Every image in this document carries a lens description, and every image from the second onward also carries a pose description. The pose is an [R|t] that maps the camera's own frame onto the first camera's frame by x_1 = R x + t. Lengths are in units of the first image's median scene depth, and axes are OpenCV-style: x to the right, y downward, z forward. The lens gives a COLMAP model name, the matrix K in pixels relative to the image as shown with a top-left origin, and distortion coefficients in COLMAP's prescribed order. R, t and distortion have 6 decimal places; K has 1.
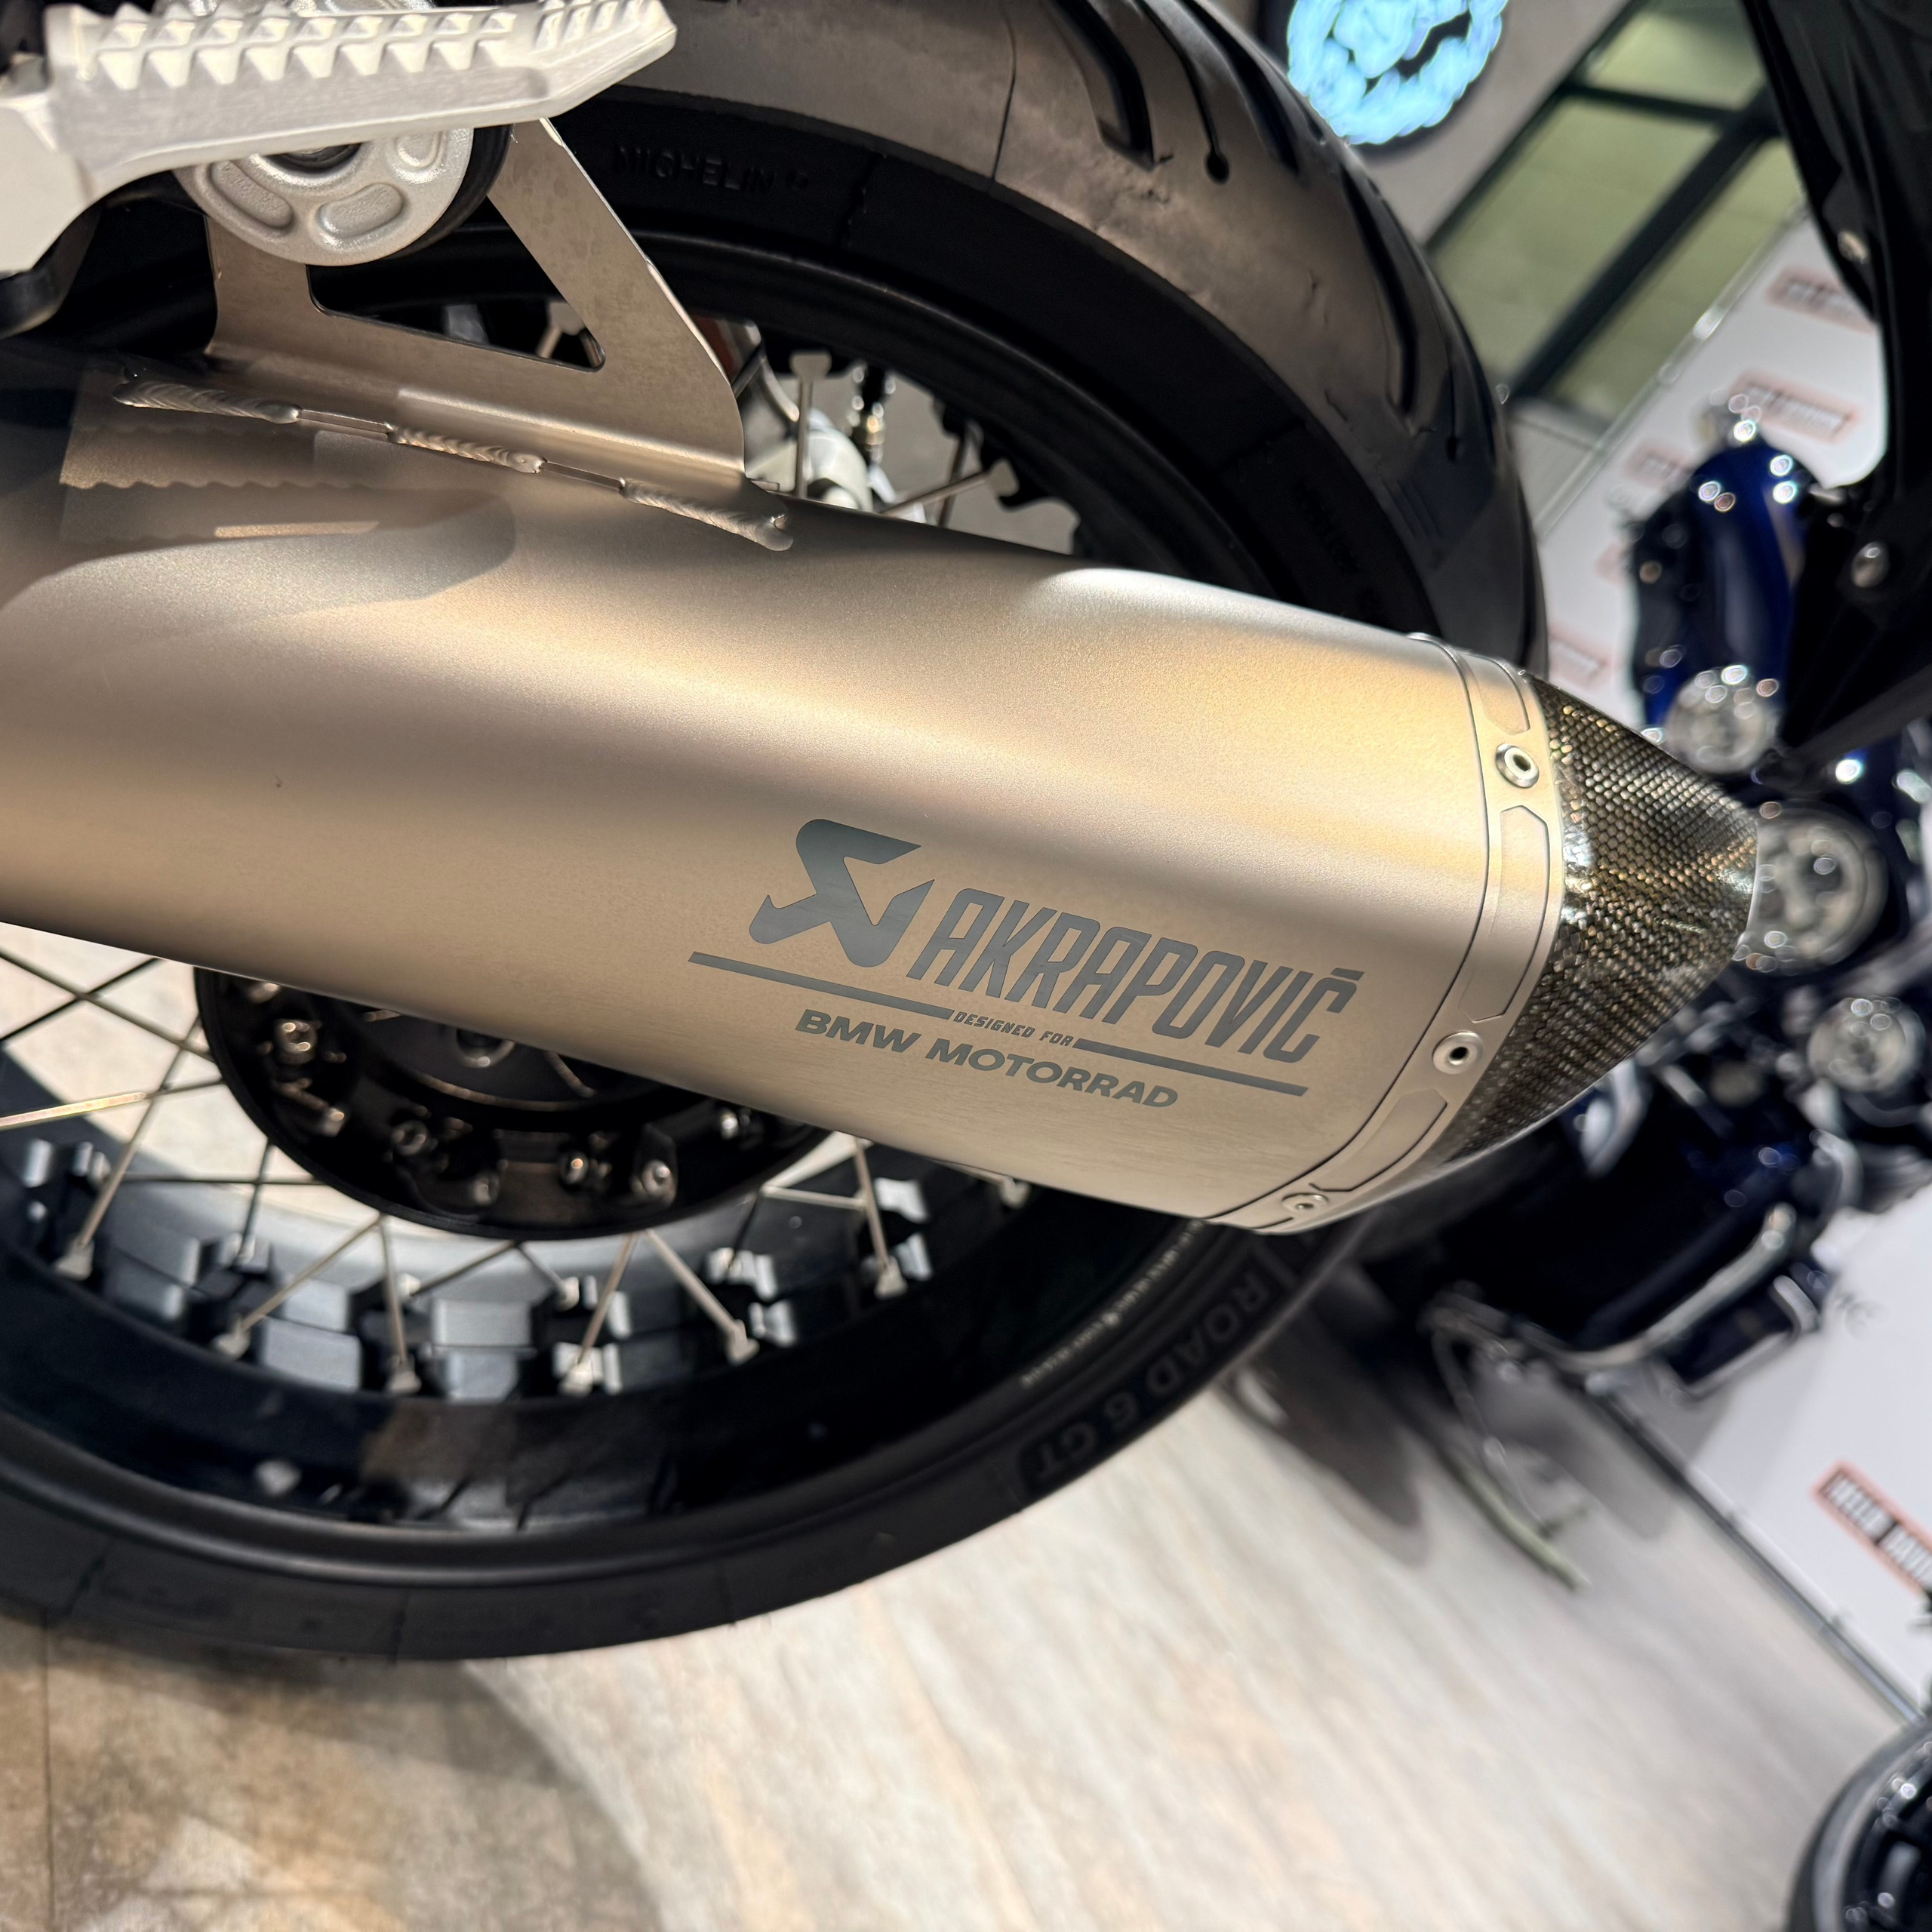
lens RADIAL K [[1799.1, 0, 966.0], [0, 1799.1, 966.0], [0, 0, 1]] dist [0.073813, -0.146174]
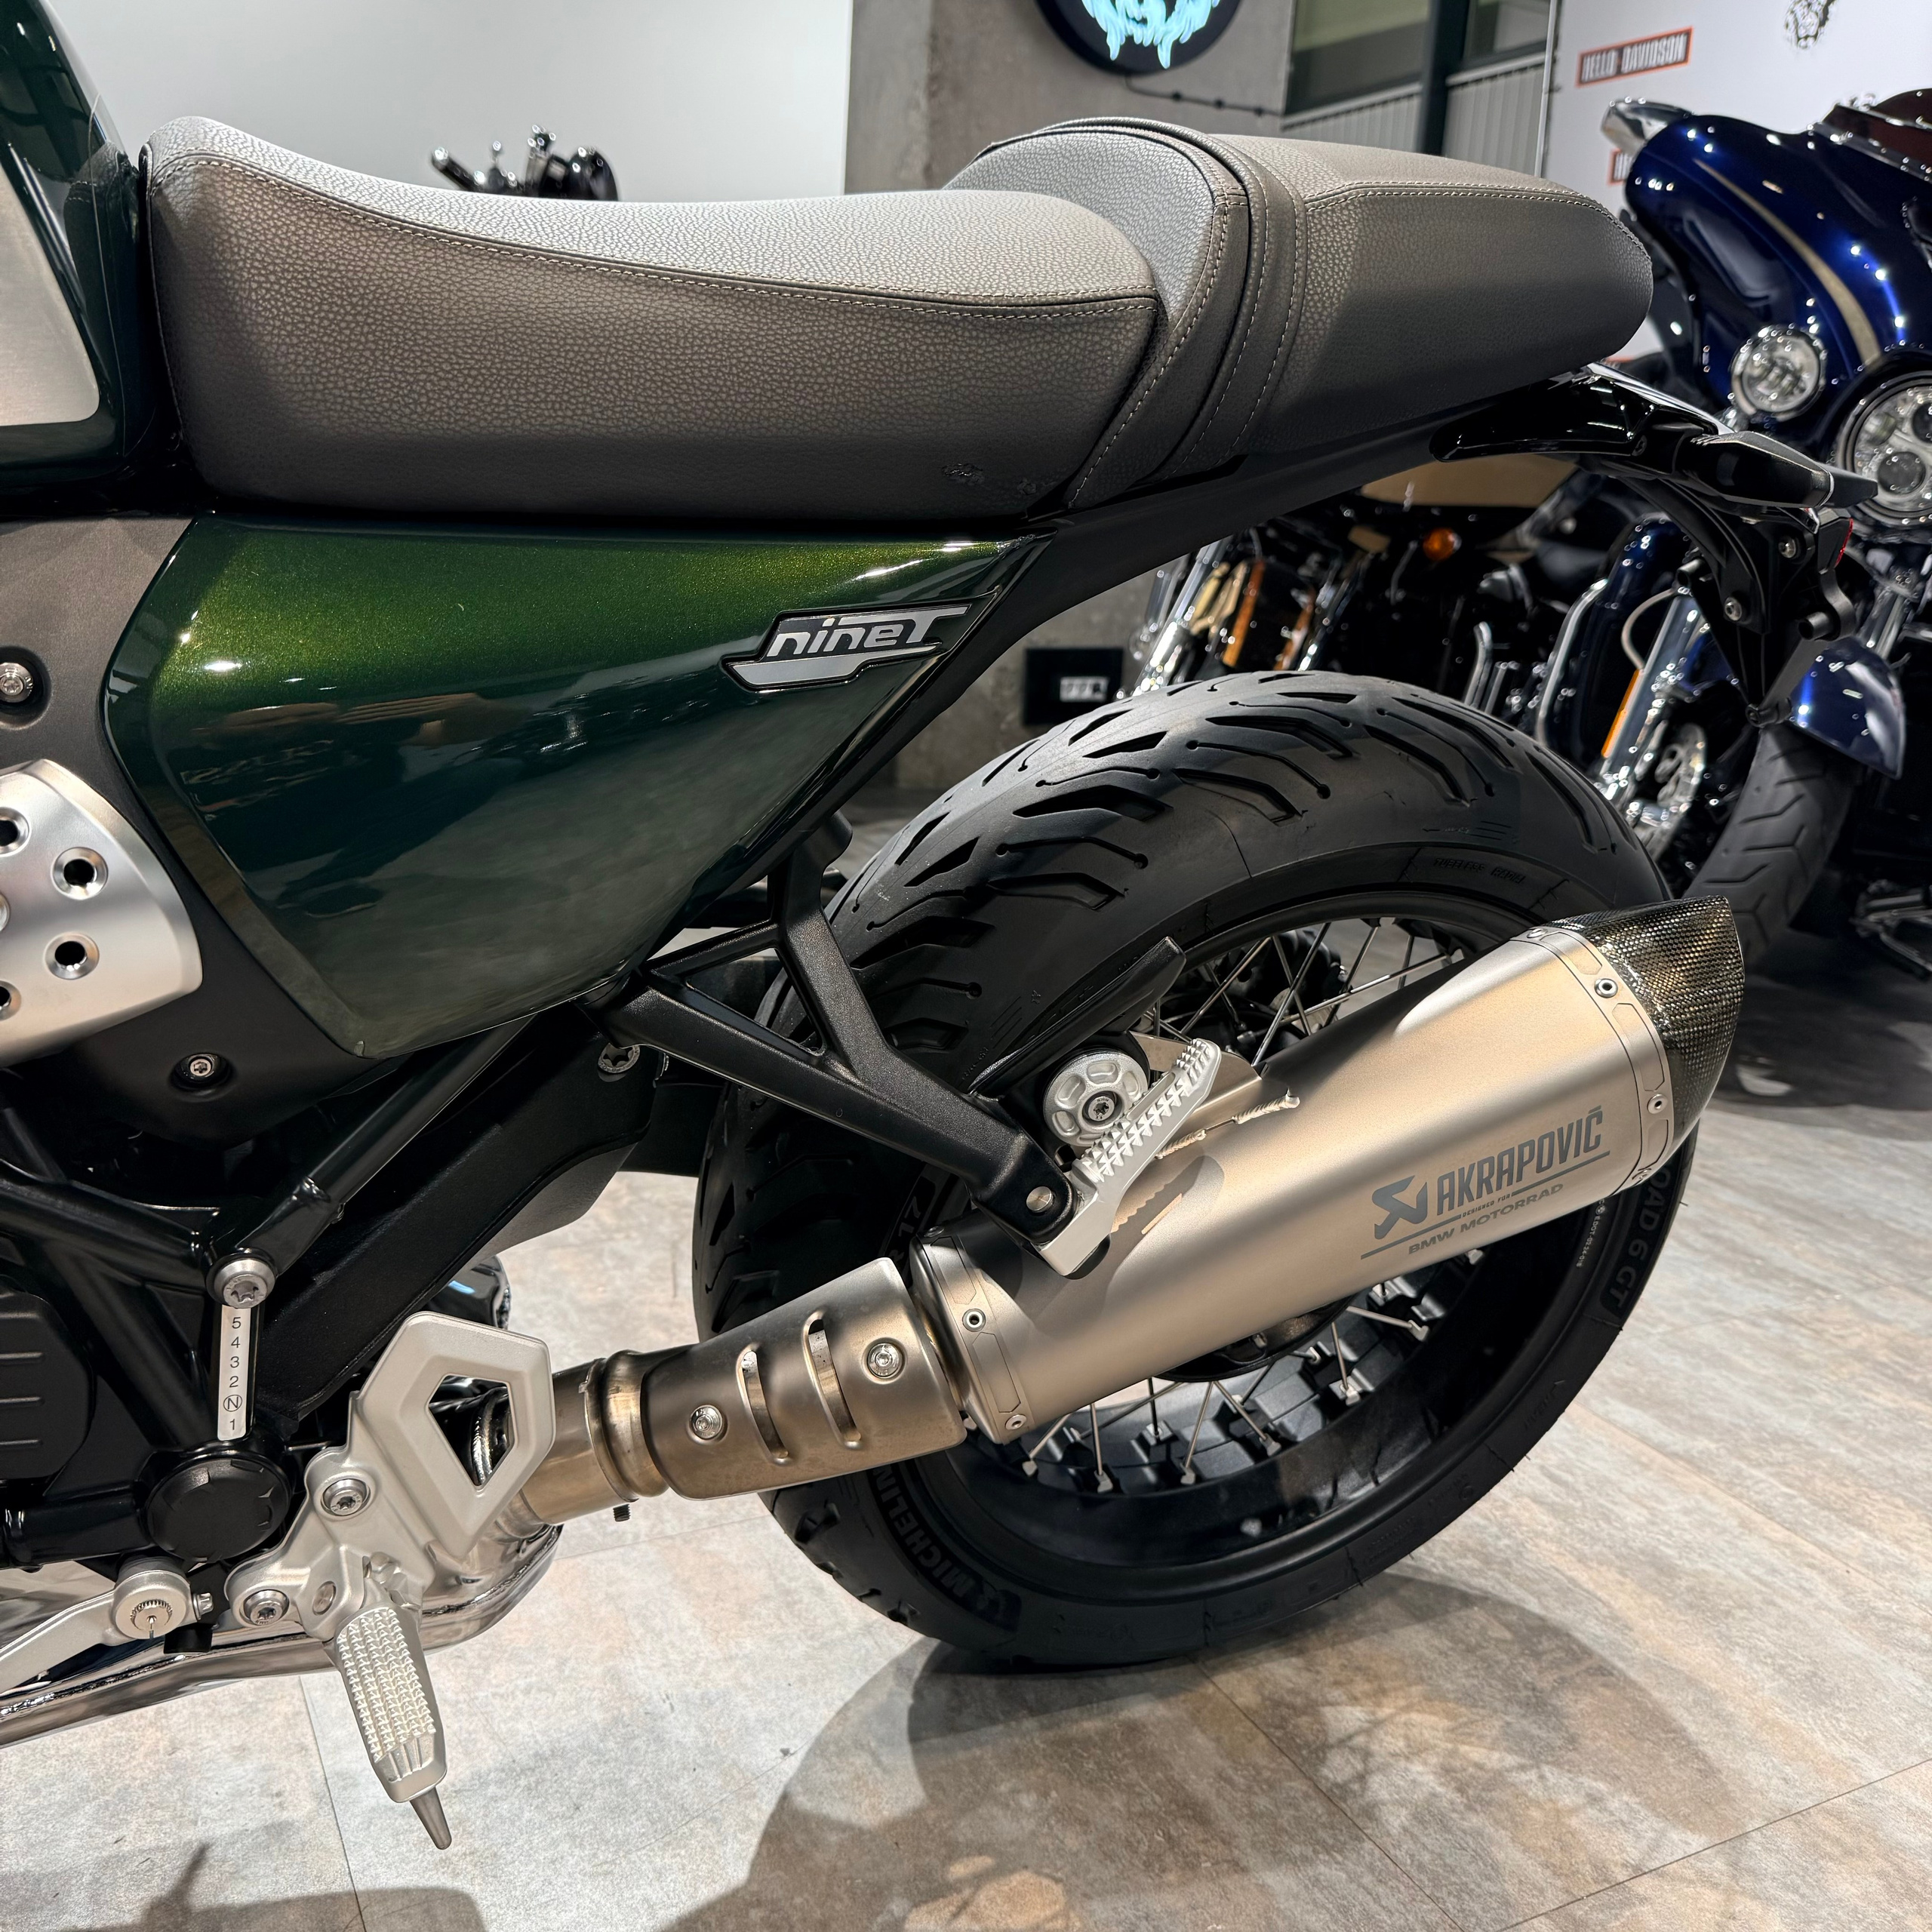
lens RADIAL K [[1810.2, 0, 956.5], [0, 1810.2, 951.1], [0, 0, 1]] dist [0.167946, -0.330704]
pose [[0.803282, -0.563267, -0.193569, 0.063013], [0.570229, 0.821160, -0.023131, -0.299084], [0.171980, -0.091798, 0.980814, -0.757680]]
